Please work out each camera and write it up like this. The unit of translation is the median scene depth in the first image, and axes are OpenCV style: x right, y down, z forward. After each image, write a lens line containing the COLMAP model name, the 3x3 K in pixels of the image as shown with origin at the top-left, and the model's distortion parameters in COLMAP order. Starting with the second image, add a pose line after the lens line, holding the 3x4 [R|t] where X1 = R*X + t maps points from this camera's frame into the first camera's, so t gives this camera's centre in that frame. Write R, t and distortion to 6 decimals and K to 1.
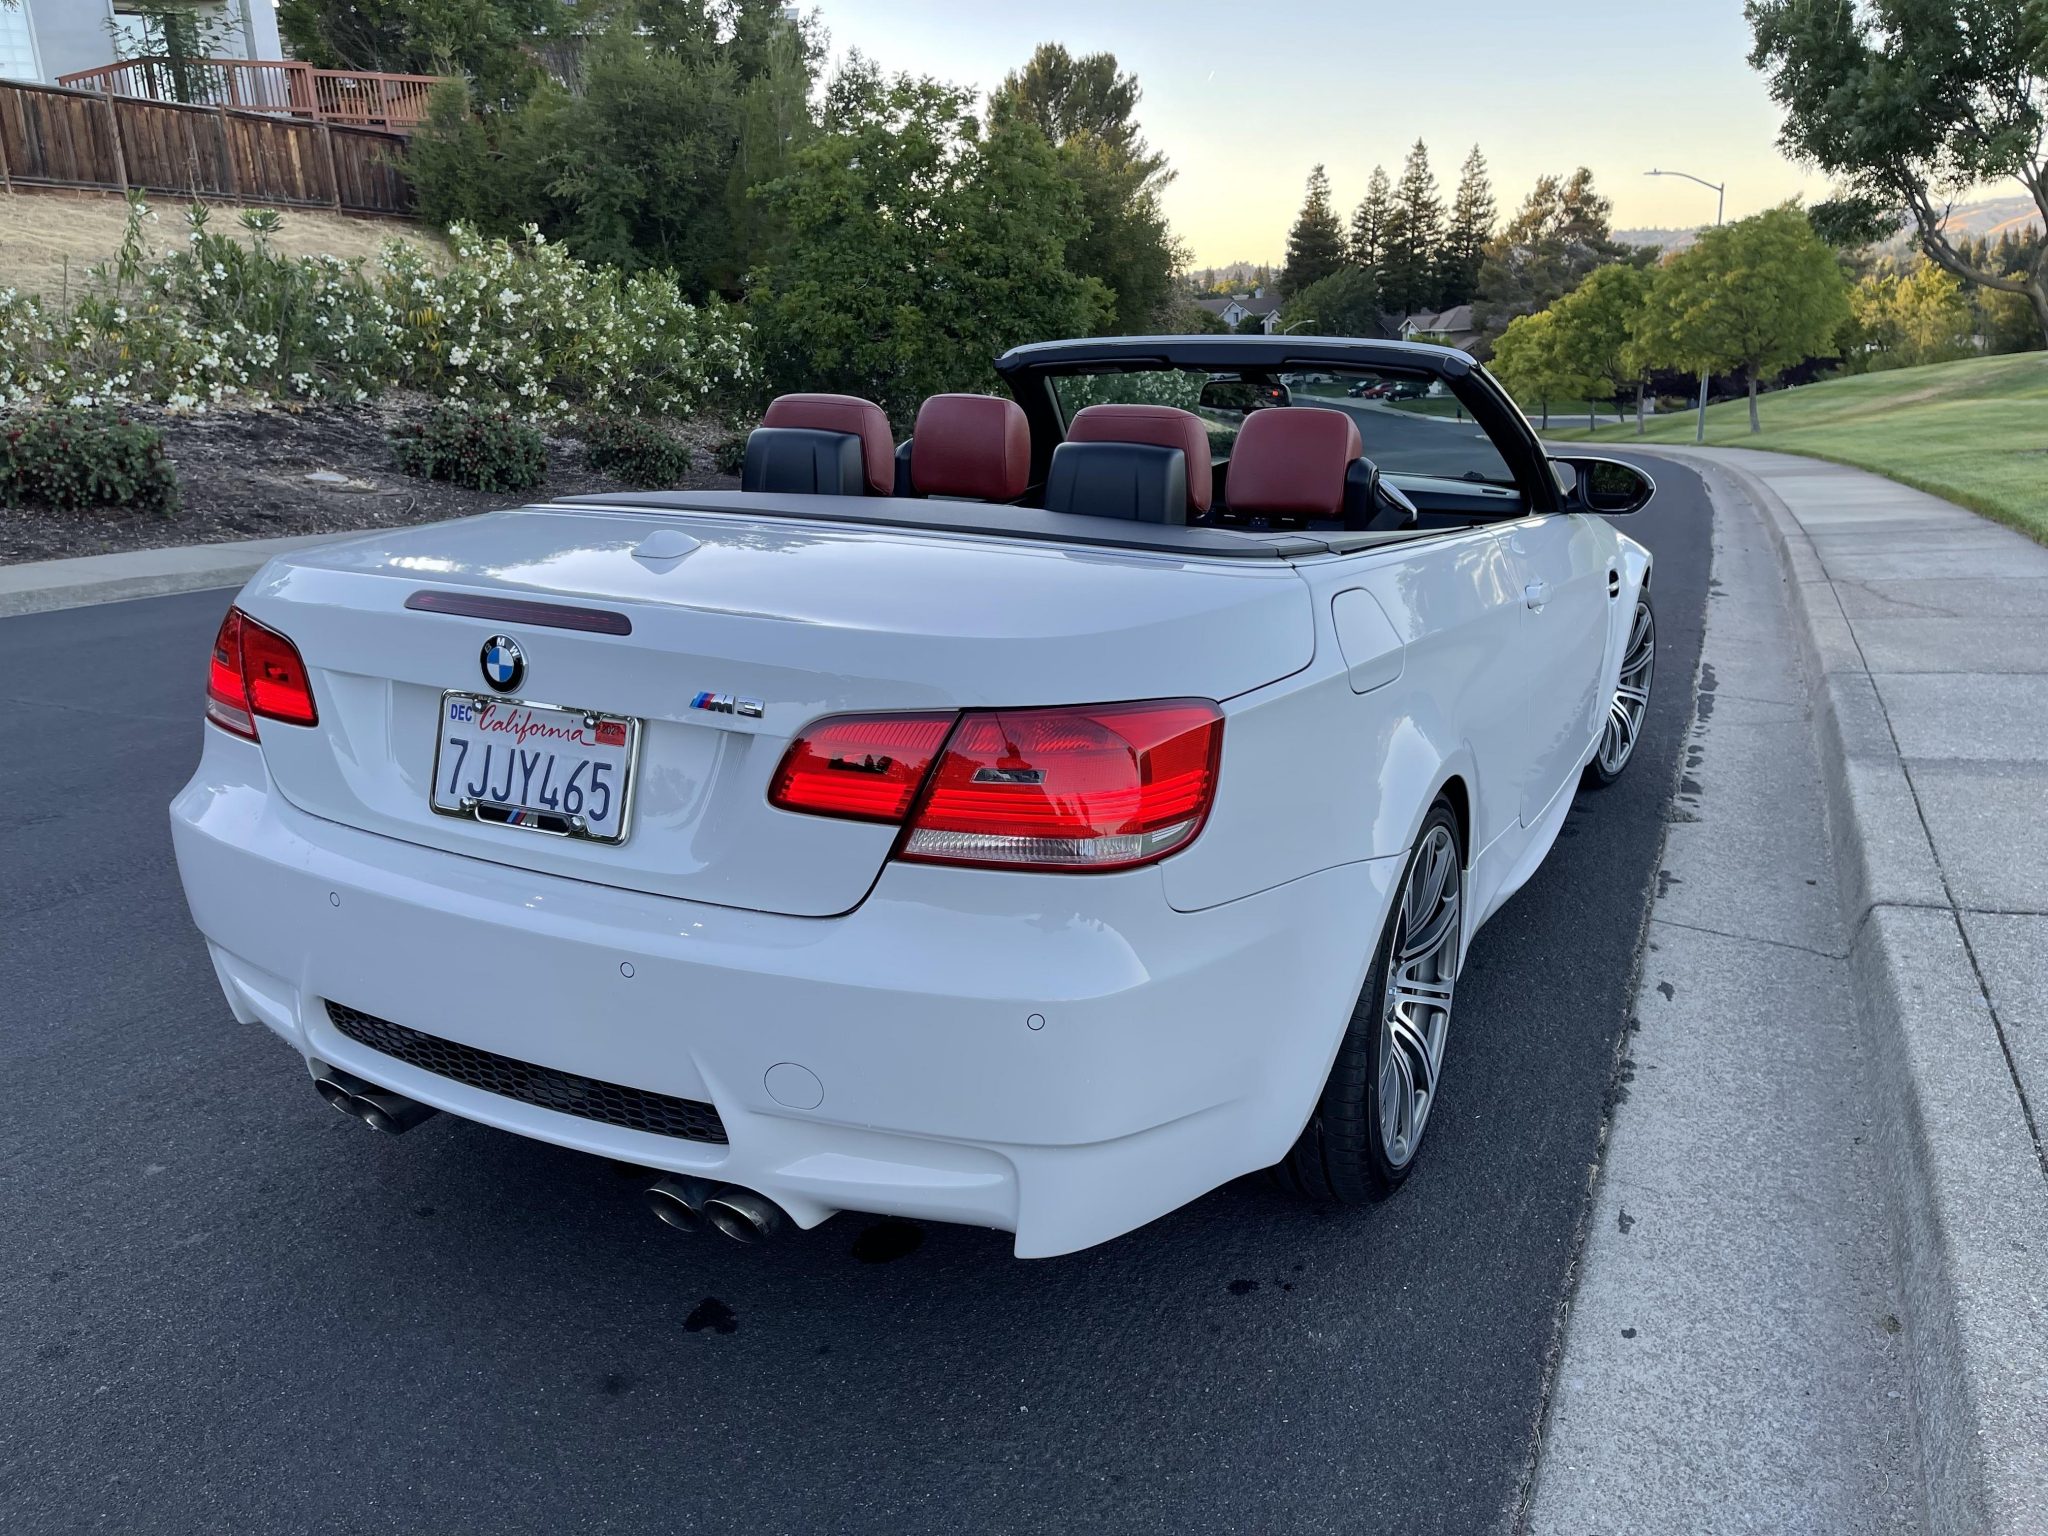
lens RADIAL K [[1541.2, 0, 1009.4], [0, 1541.2, 763.4], [0, 0, 1]] dist [0.079670, -0.103288]
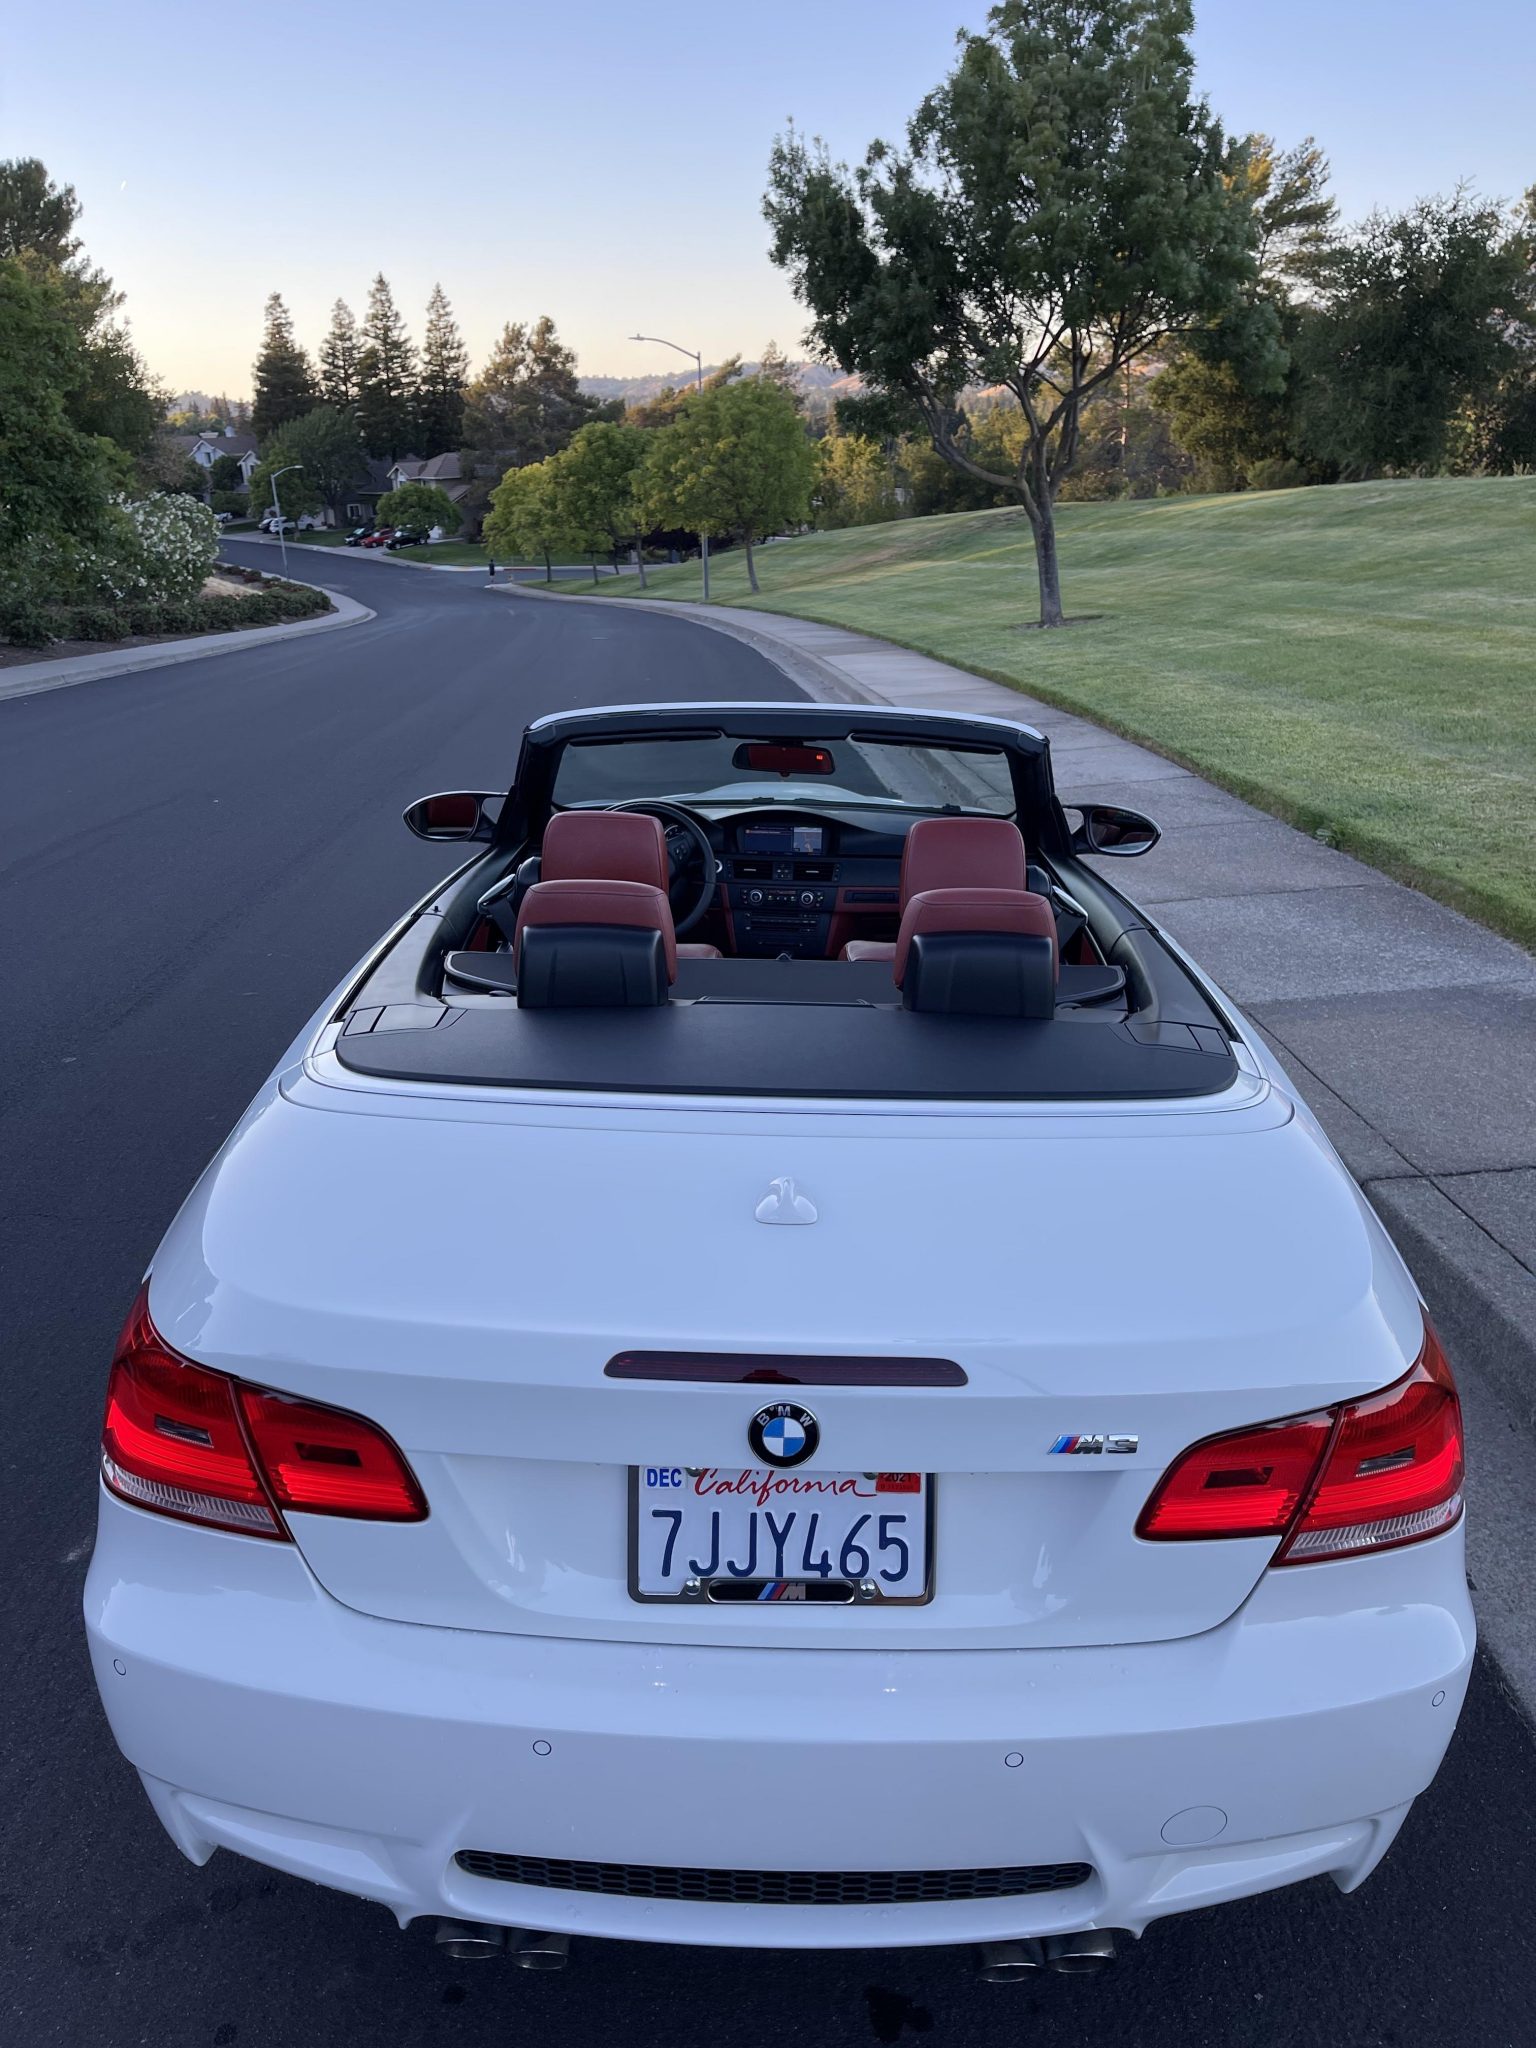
lens RADIAL K [[1541.2, 0, 762.5], [0, 1541.2, 1039.6], [0, 0, 1]] dist [0.079670, -0.103288]
pose [[0.893043, -0.143453, 0.426491, -0.068694], [0.109727, 0.988634, 0.102774, -0.037357], [-0.436387, -0.044984, 0.898634, 0.028507]]
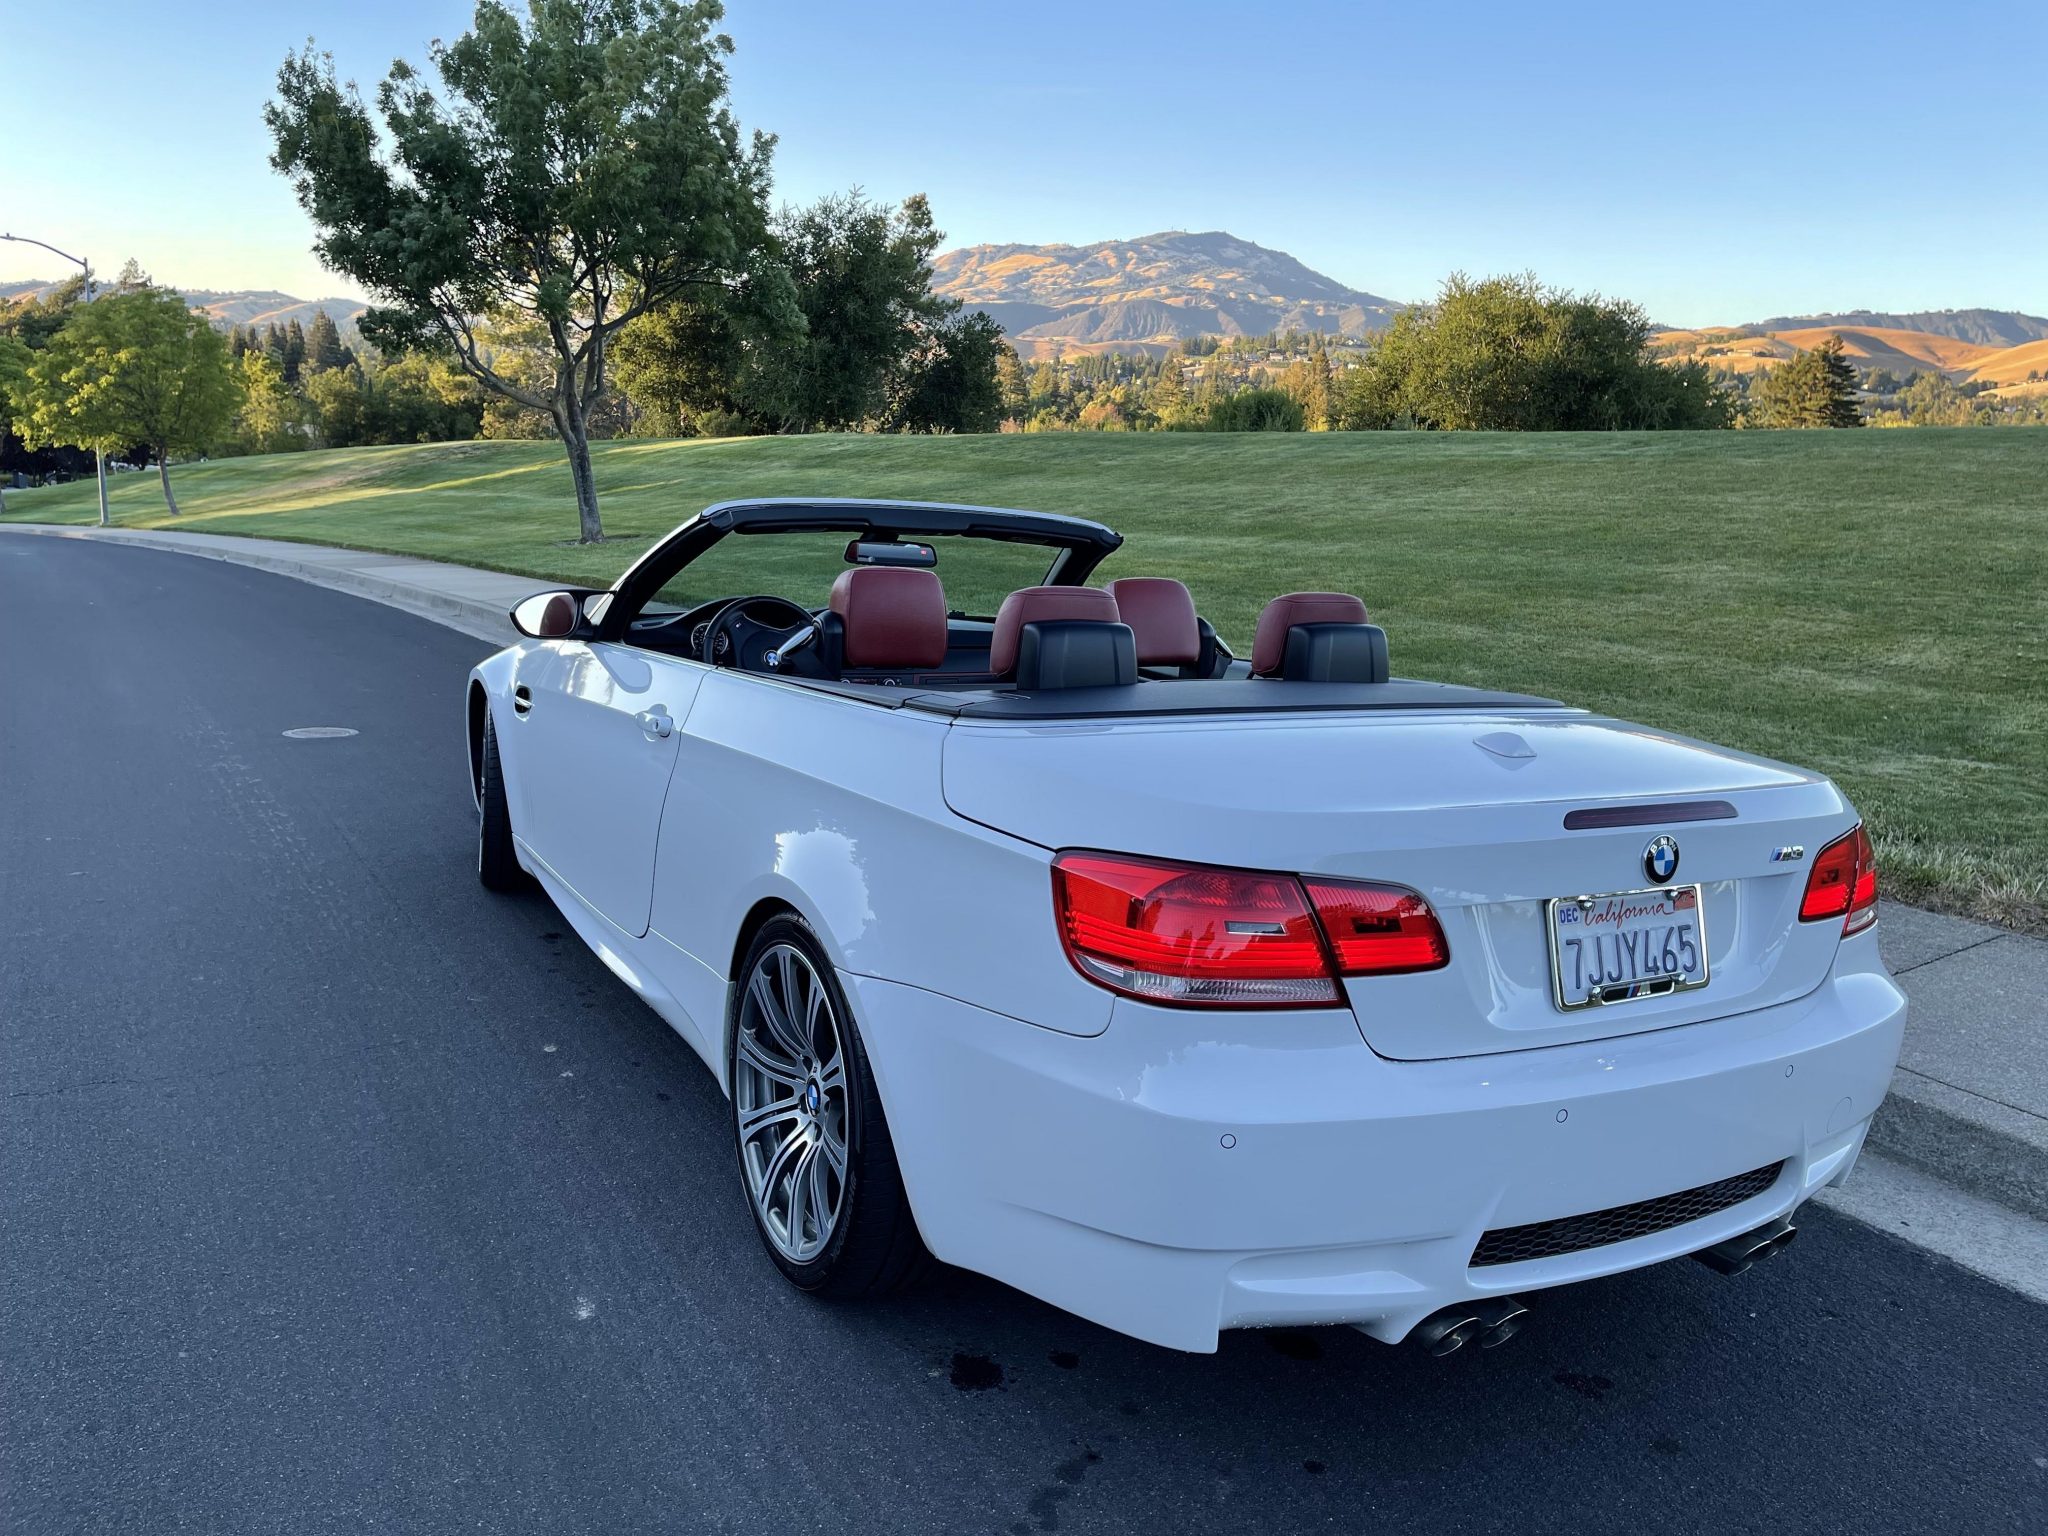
lens RADIAL K [[1541.2, 0, 1019.0], [0, 1541.2, 764.2], [0, 0, 1]] dist [0.079670, -0.103288]
pose [[0.552685, -0.128423, 0.823436, -0.162790], [0.166761, 0.985115, 0.041710, -0.027792], [-0.816535, 0.114265, 0.565874, 0.075223]]
